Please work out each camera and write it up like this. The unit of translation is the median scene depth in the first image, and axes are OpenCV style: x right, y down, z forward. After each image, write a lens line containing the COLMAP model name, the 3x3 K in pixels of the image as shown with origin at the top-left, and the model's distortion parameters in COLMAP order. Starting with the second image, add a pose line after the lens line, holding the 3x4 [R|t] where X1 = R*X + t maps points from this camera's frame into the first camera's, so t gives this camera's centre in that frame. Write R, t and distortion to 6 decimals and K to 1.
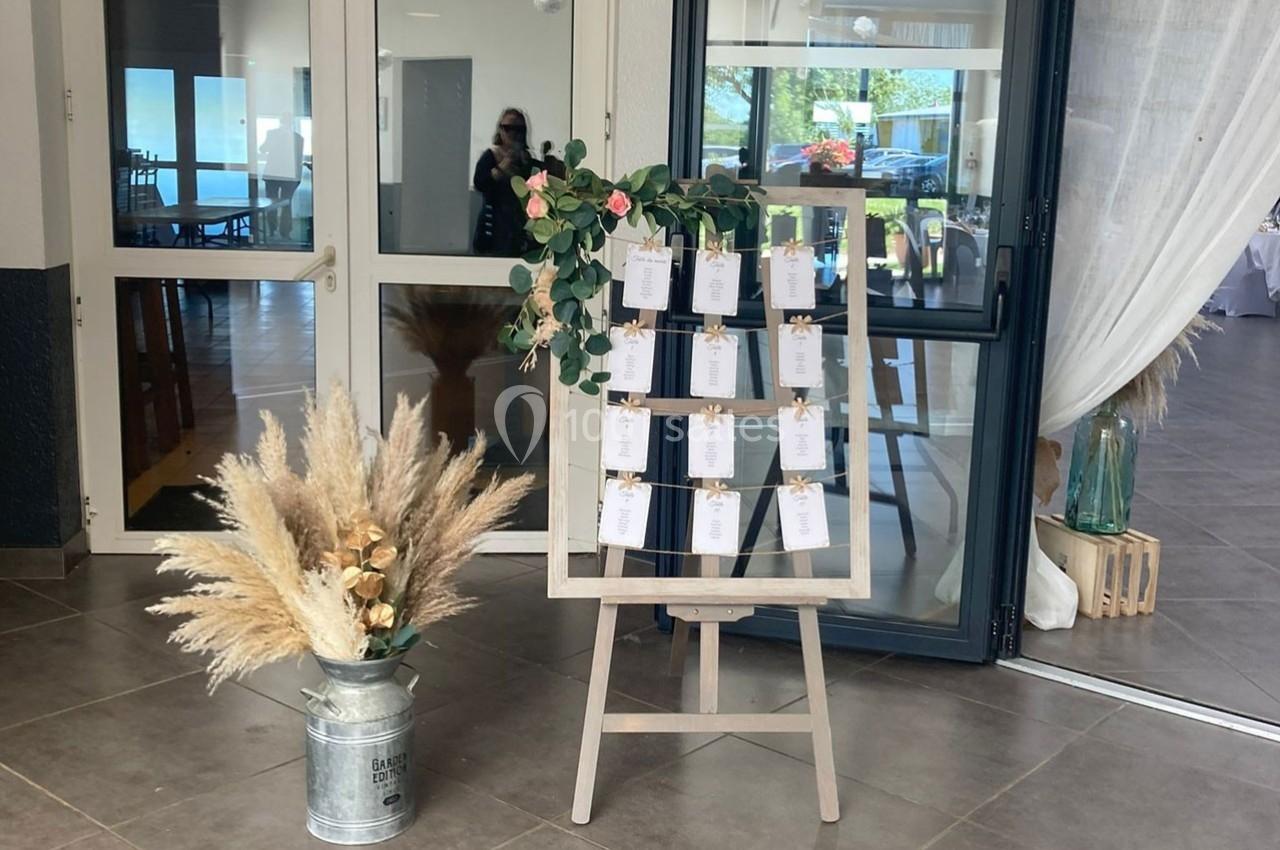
lens RADIAL K [[1361.4, 0, 613.1], [0, 1361.4, 408.5], [0, 0, 1]] dist [0.105991, -0.329722]
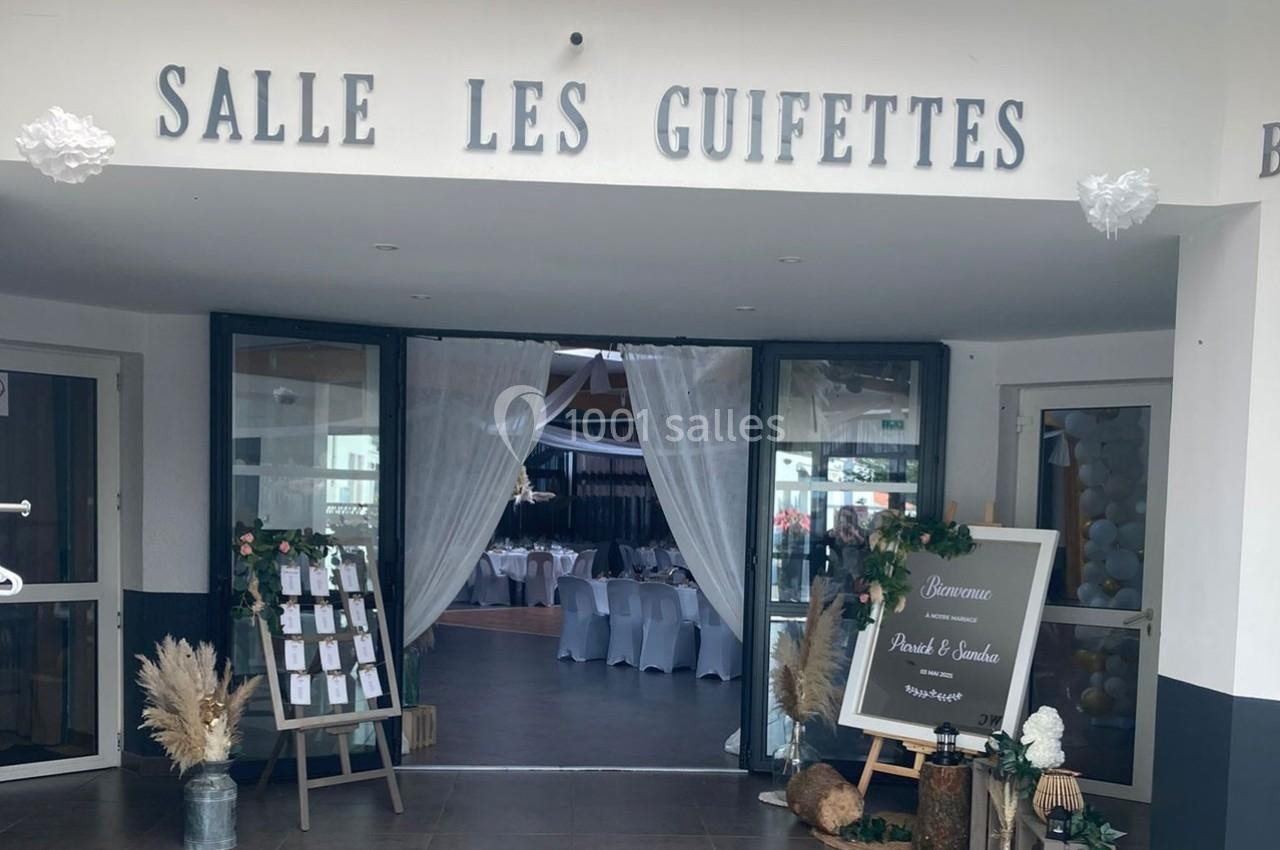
lens RADIAL K [[1361.4, 0, 613.1], [0, 1361.4, 408.5], [0, 0, 1]] dist [0.105991, -0.329722]
pose [[0.736572, 0.044673, 0.674882, -1.098015], [0.109291, 0.976842, -0.183941, 0.094955], [-0.667471, 0.209244, 0.714632, -0.972372]]
